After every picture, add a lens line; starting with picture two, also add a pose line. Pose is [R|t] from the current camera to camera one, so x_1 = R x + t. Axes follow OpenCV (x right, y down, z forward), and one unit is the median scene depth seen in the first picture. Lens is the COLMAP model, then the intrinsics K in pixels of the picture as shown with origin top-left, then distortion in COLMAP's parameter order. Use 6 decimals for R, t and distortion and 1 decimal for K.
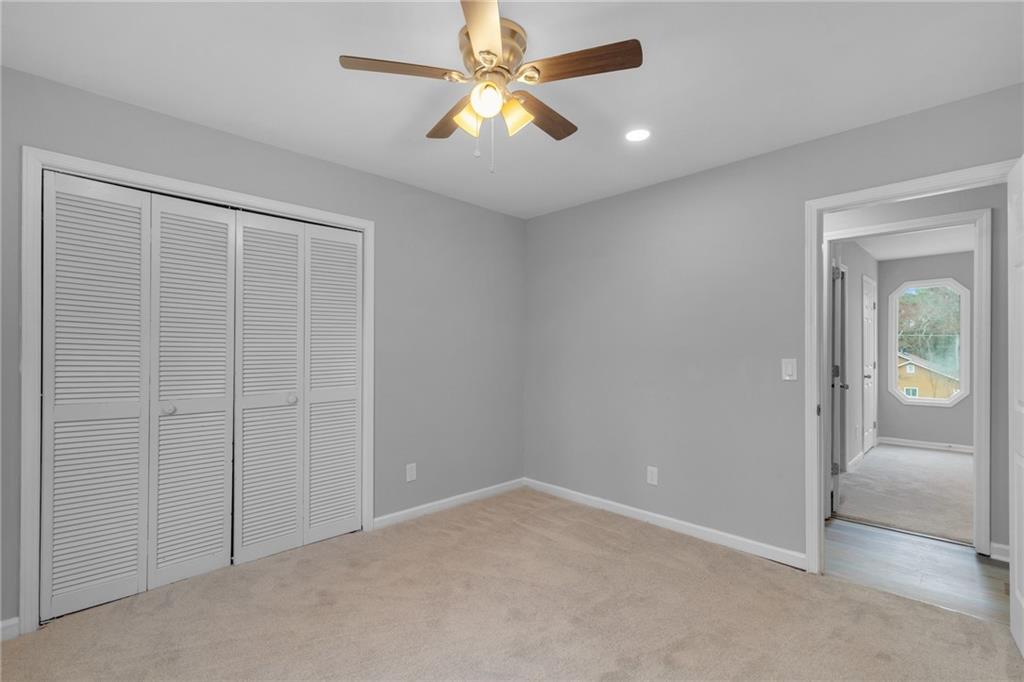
lens RADIAL K [[452.3, 0, 512.0], [0, 452.3, 341.0], [0, 0, 1]] dist [0.000260, 0.000075]
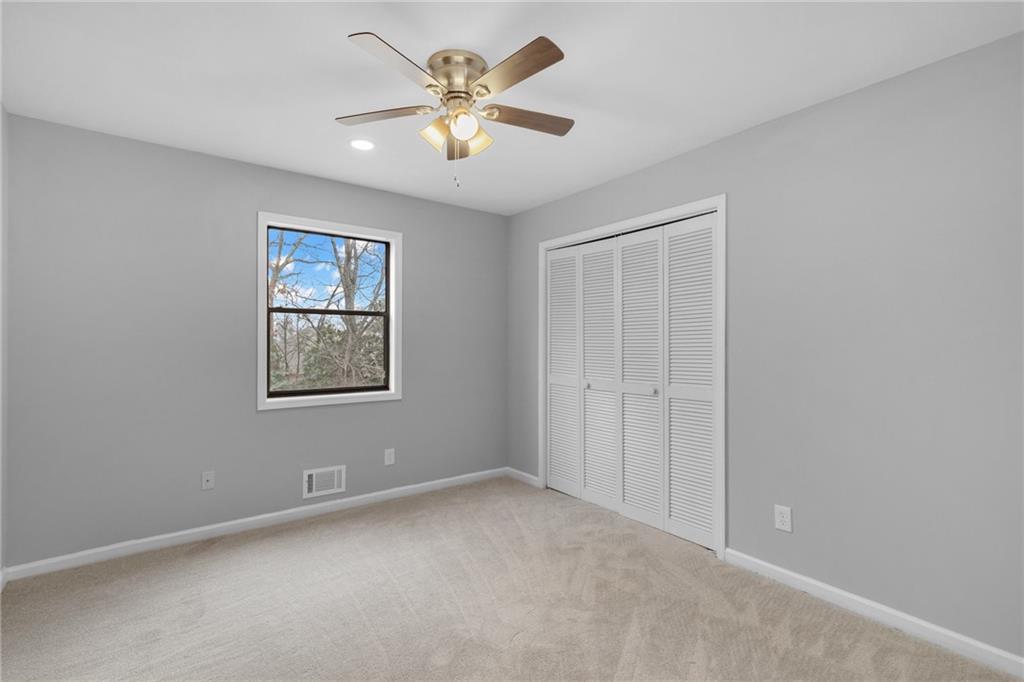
lens RADIAL K [[465.0, 0, 512.0], [0, 465.0, 341.0], [0, 0, 1]] dist [0.001192, -0.000036]
pose [[-0.132623, 0.000457, -0.991166, 0.660410], [0.020284, 0.999792, -0.002253, 0.002134], [0.990959, -0.020404, -0.132605, 0.792256]]
